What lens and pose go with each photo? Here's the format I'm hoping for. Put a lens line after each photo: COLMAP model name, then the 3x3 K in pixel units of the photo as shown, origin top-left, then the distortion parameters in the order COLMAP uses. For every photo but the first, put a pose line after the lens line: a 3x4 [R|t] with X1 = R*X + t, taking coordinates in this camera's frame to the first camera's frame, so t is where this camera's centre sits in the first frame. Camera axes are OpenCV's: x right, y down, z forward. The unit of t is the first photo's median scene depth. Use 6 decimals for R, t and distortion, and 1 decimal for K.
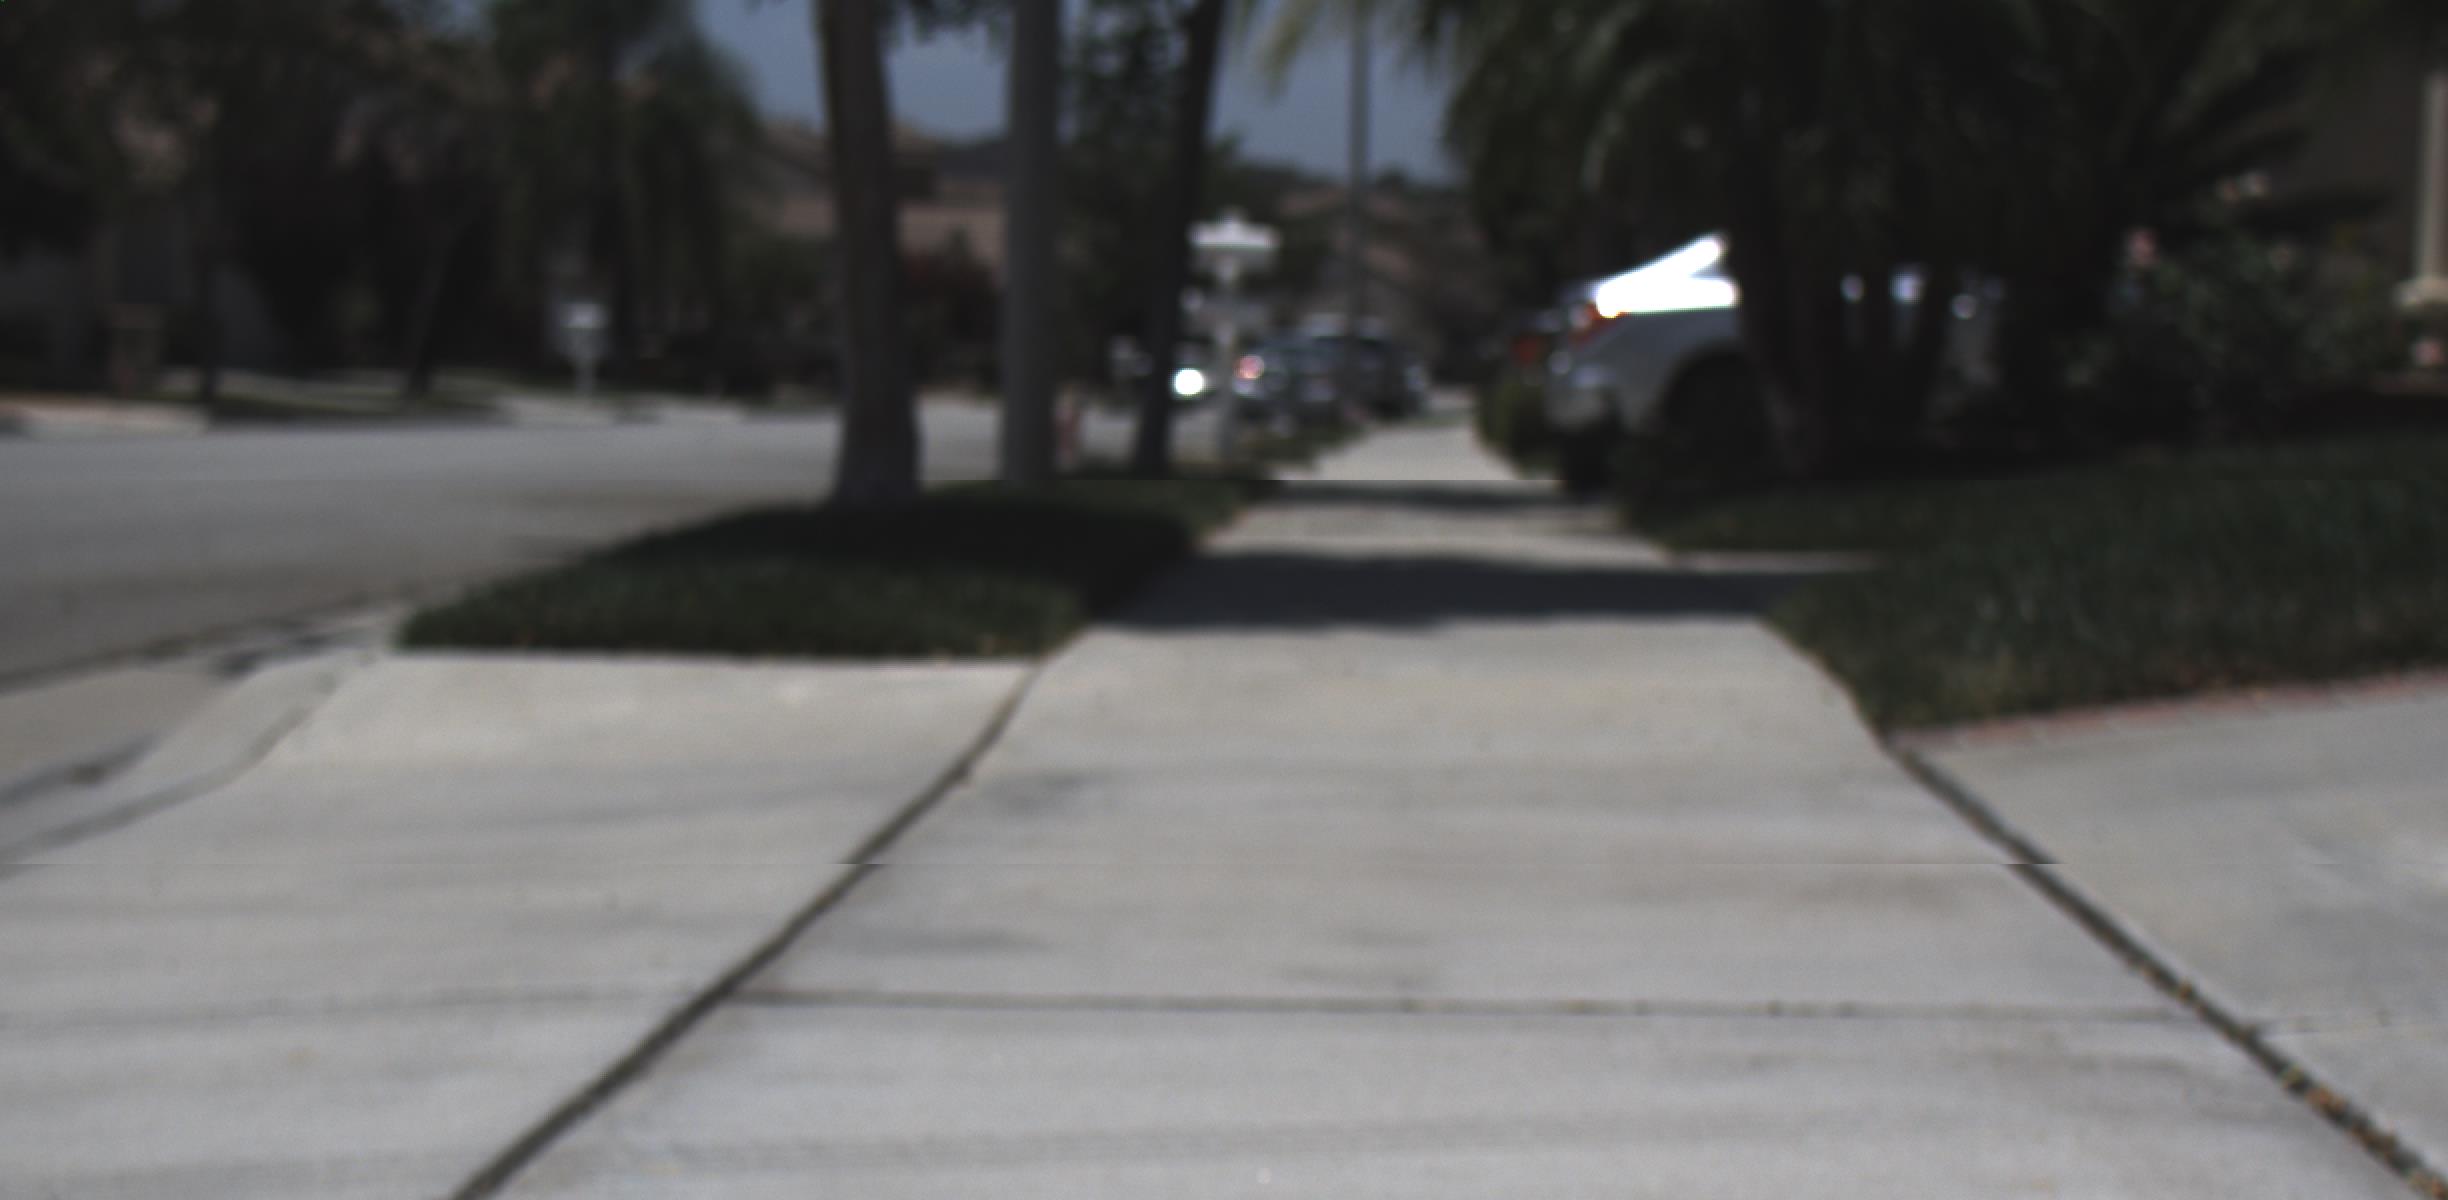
lens RADIAL K [[5604.1, 0, 1224.0], [0, 5604.1, 600.0], [0, 0, 1]] dist [0.232598, 0.203229]
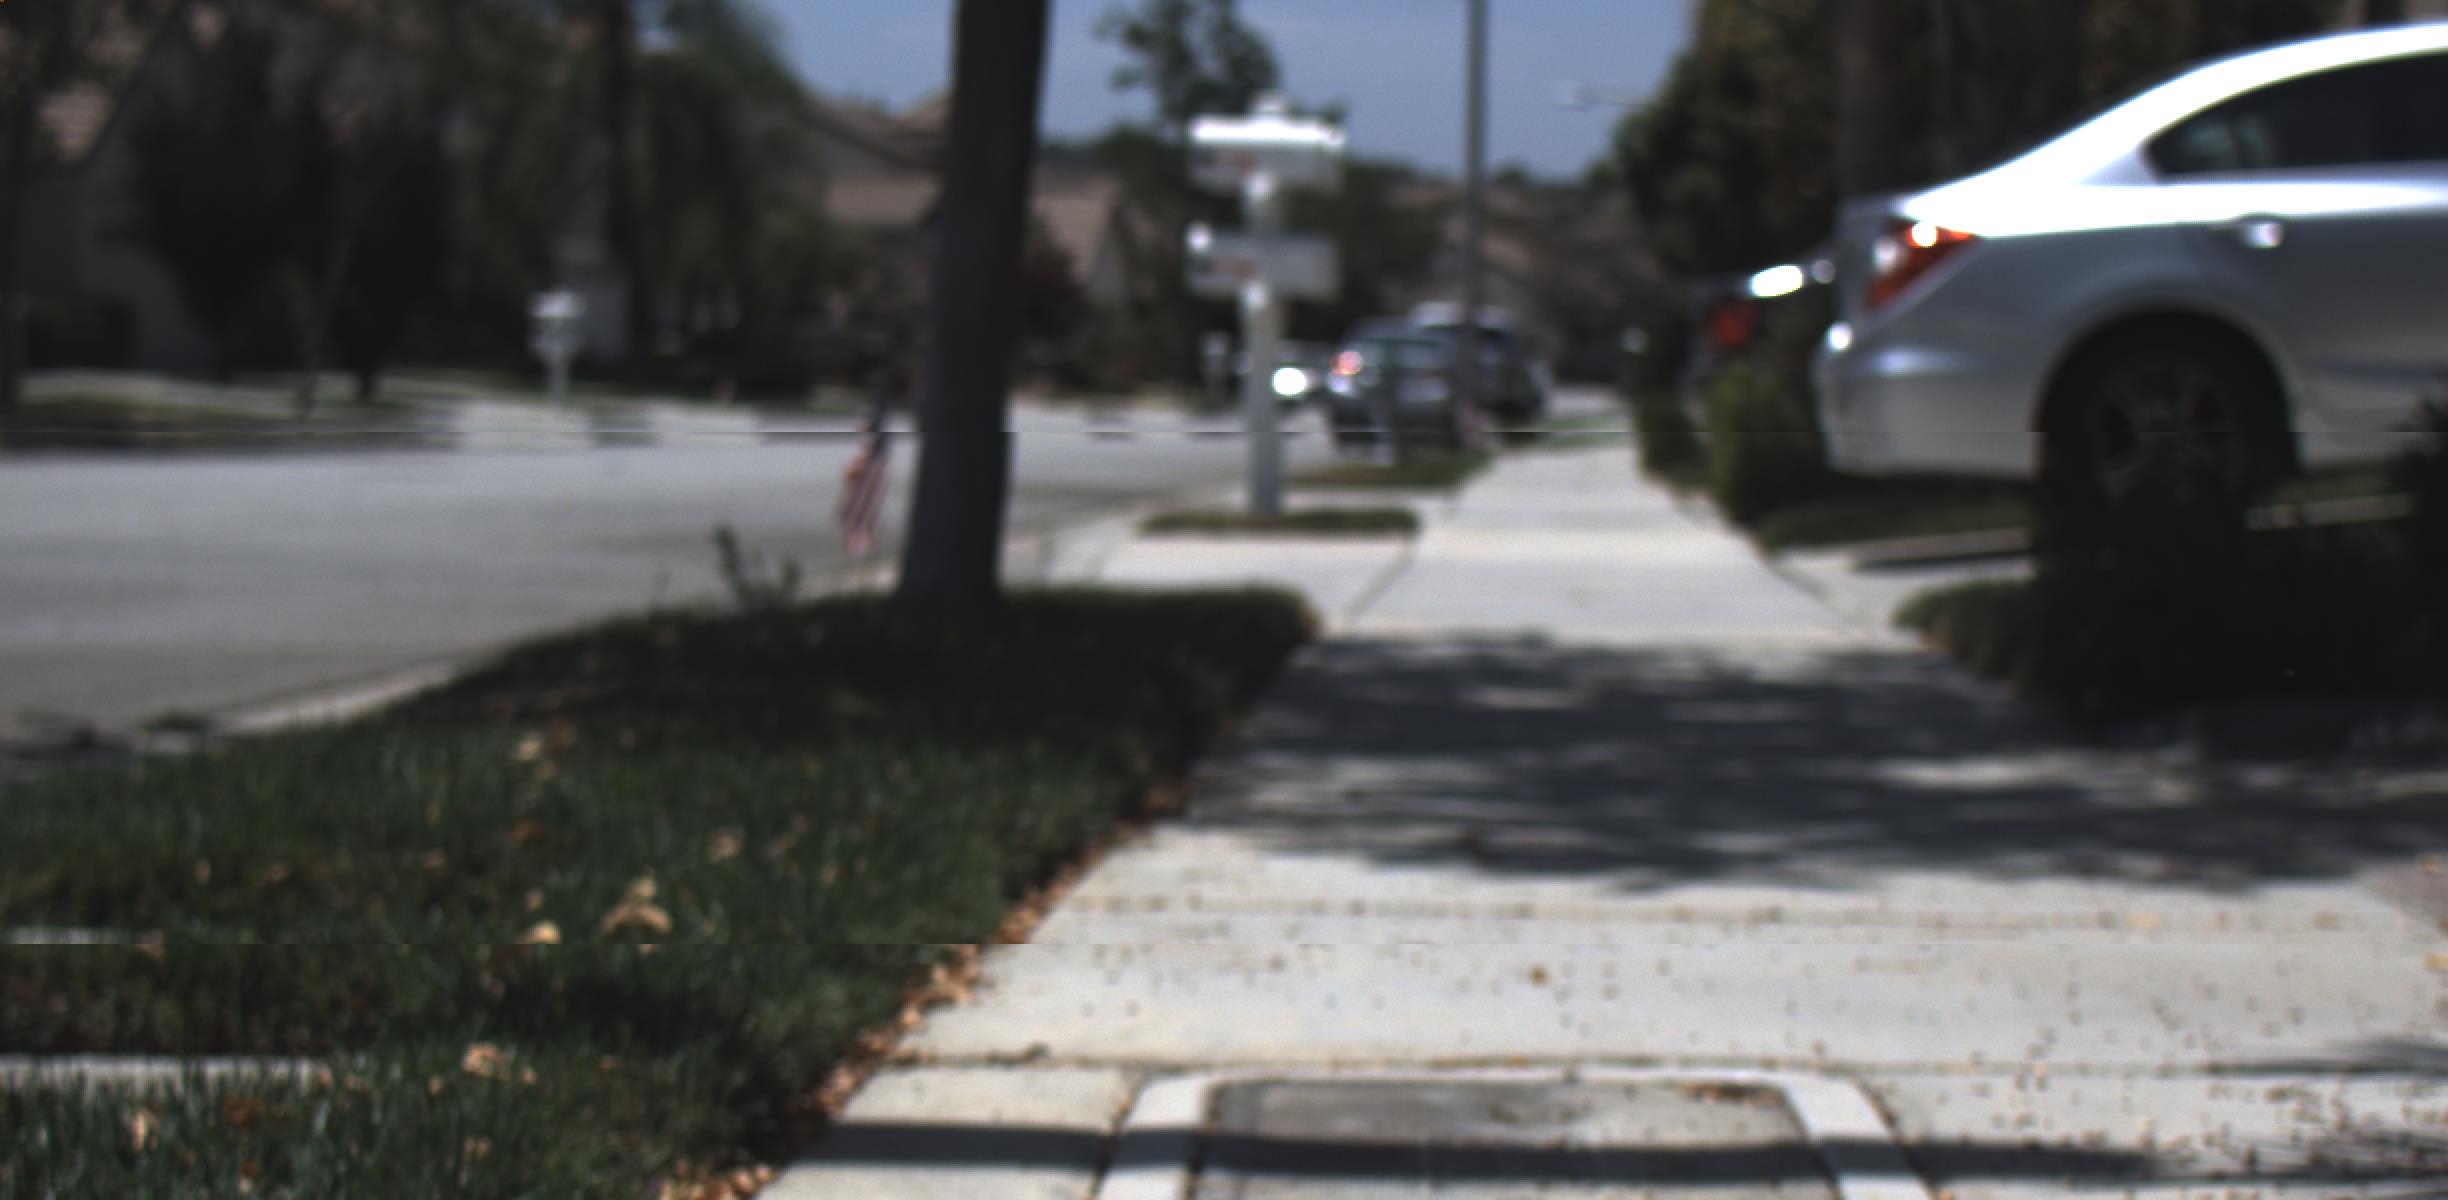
lens RADIAL K [[5604.1, 0, 1224.0], [0, 5604.1, 600.0], [0, 0, 1]] dist [0.232598, 0.203229]
pose [[0.999777, -0.002997, -0.020916, 0.010181], [0.003002, 0.999995, 0.000184, -0.016950], [0.020915, -0.000247, 0.999781, 0.442071]]
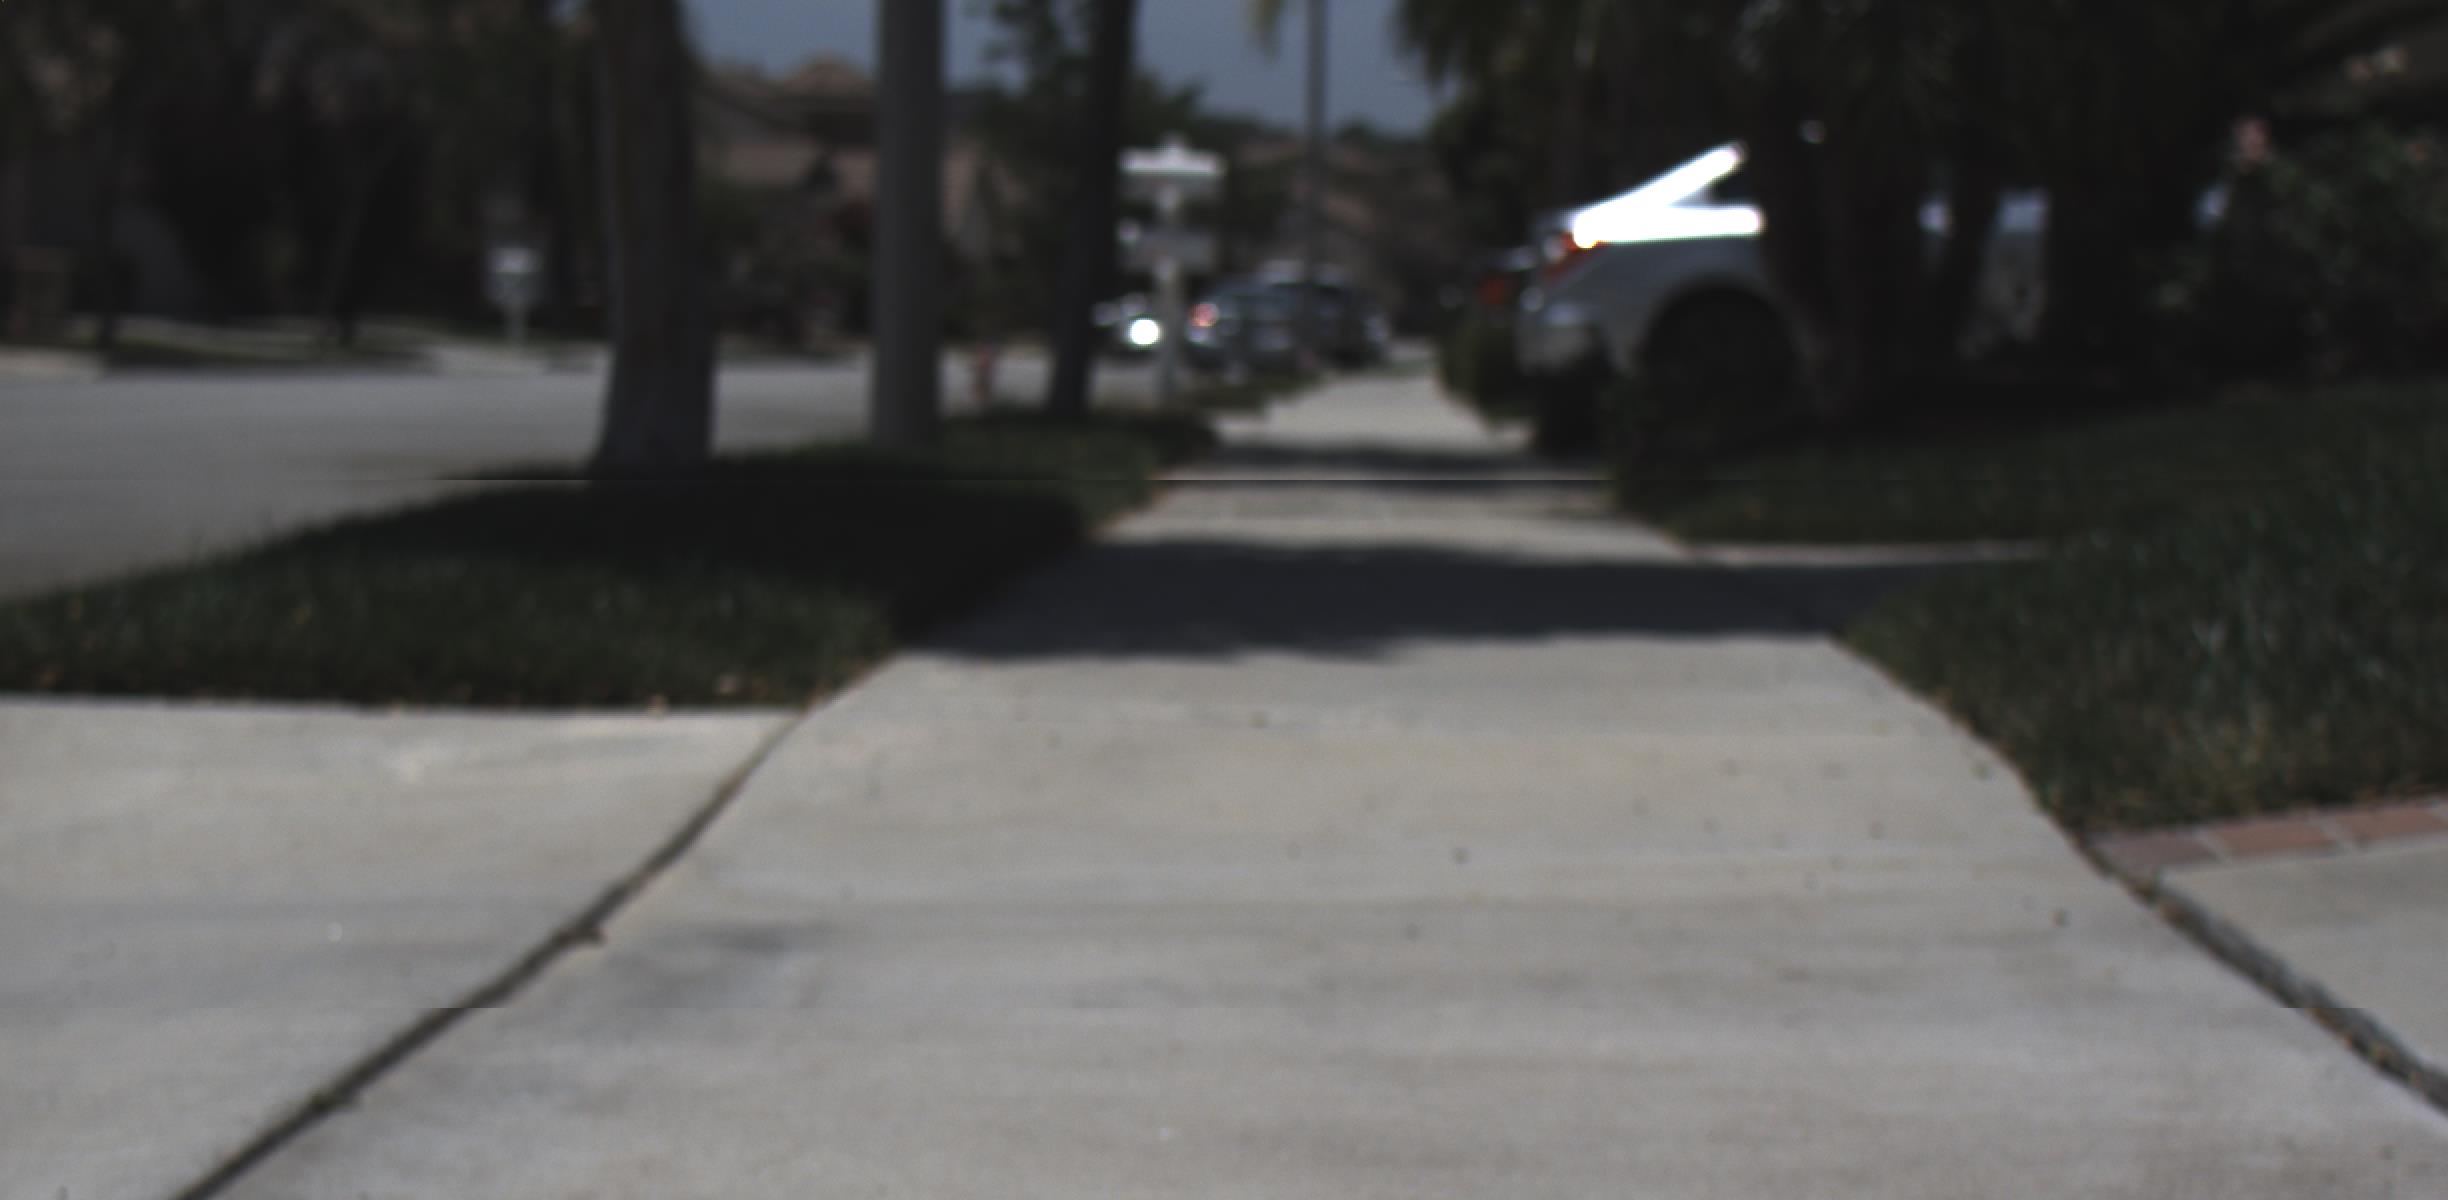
lens RADIAL K [[5604.1, 0, 1224.0], [0, 5604.1, 600.0], [0, 0, 1]] dist [0.232598, 0.203229]
pose [[0.999977, -0.000377, 0.006845, 0.003802], [0.000317, 0.999961, 0.008789, -0.002229], [-0.006848, -0.008786, 0.999938, 0.090914]]
